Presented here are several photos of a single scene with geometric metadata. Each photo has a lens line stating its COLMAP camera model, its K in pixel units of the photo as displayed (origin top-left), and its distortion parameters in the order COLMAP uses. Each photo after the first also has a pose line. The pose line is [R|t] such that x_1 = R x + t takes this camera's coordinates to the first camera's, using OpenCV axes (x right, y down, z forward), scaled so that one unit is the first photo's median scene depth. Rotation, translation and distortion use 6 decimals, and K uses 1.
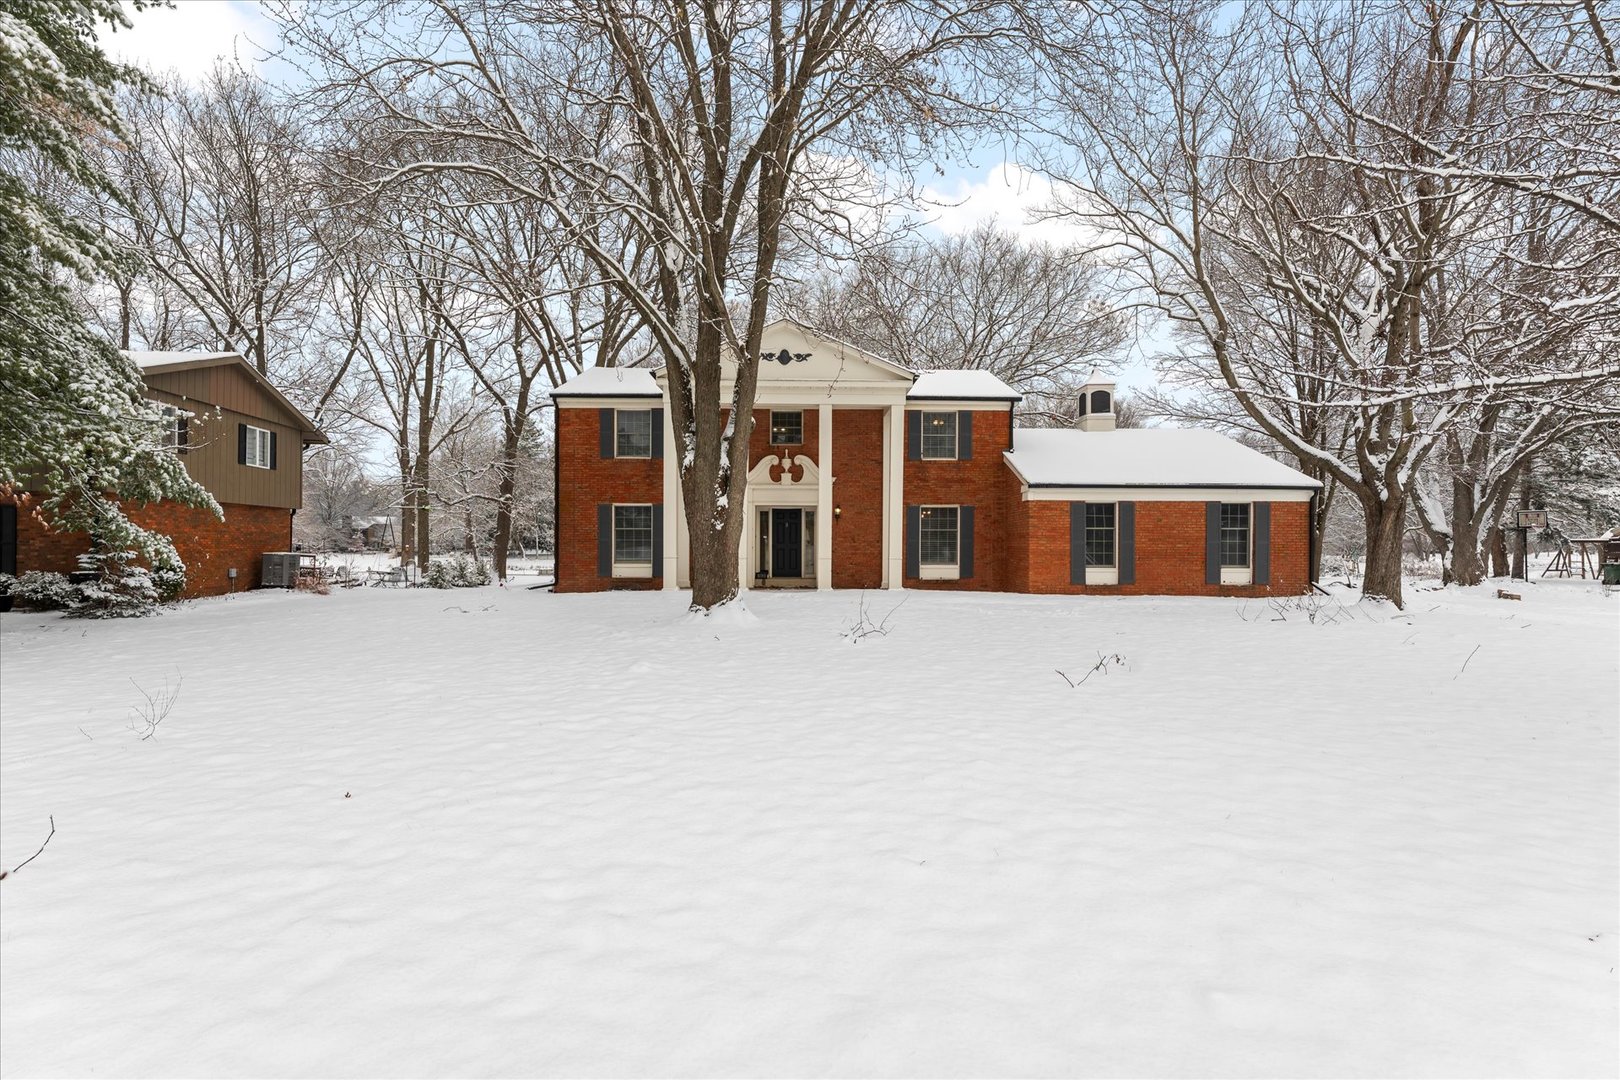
lens RADIAL K [[657.9, 0, 810.0], [0, 657.9, 540.0], [0, 0, 1]] dist [-0.000580, -0.000035]
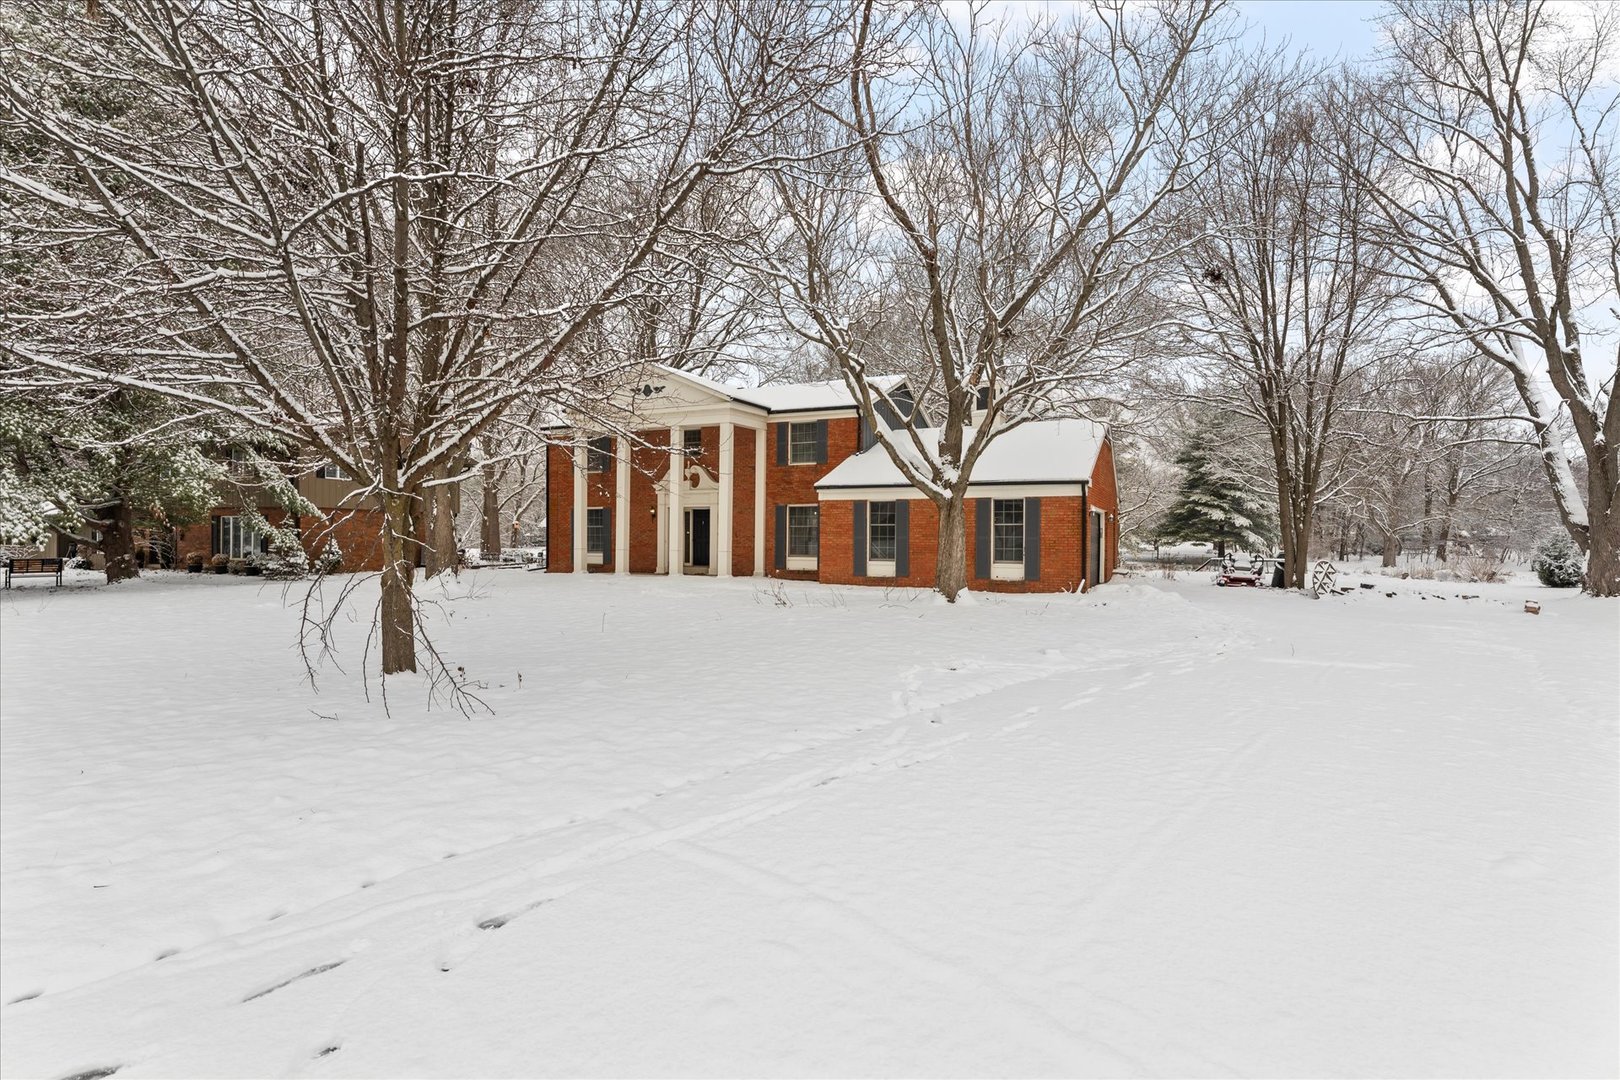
lens RADIAL K [[672.0, 0, 810.0], [0, 672.0, 540.0], [0, 0, 1]] dist [-0.000458, -0.000175]
pose [[0.918925, 0.003009, -0.394421, 0.668156], [0.000381, 0.999964, 0.008517, -0.001880], [0.394432, -0.007977, 0.918890, -0.055737]]
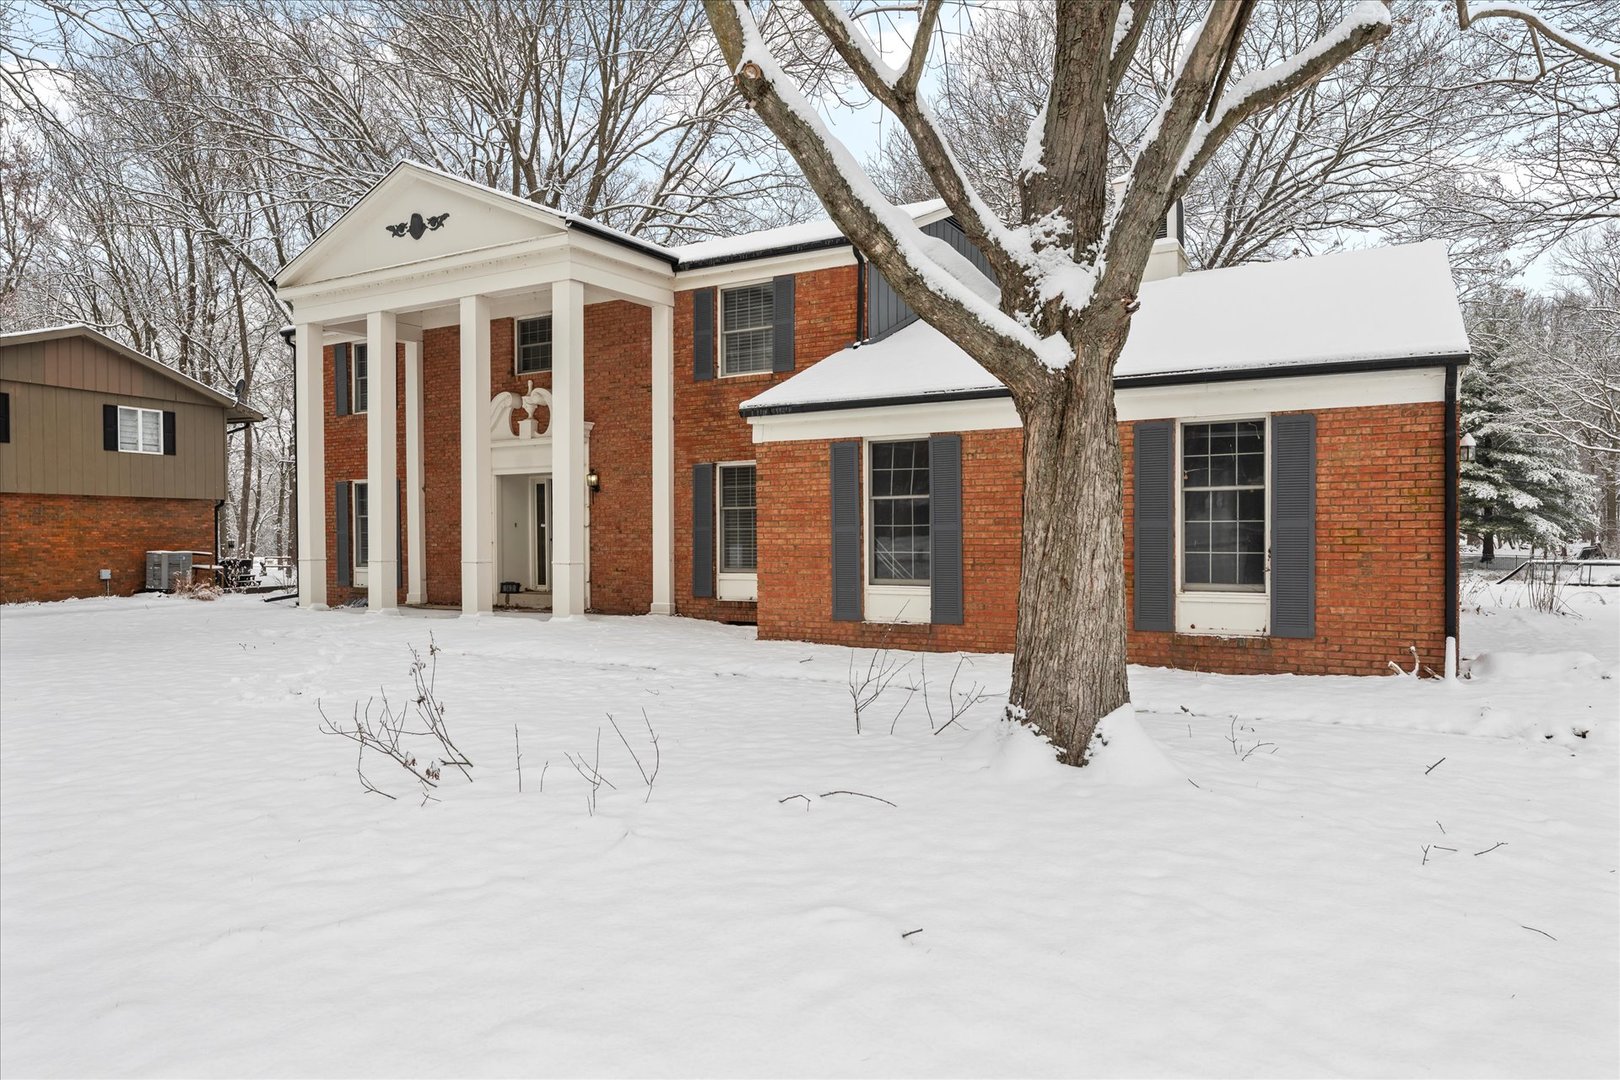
lens RADIAL K [[926.3, 0, 810.0], [0, 926.3, 540.0], [0, 0, 1]] dist [-0.001140, -0.000148]
pose [[0.891021, -0.006732, -0.453913, 0.584592], [0.012891, 0.999862, 0.010475, 0.003462], [0.453780, -0.015185, 0.890985, 0.358466]]
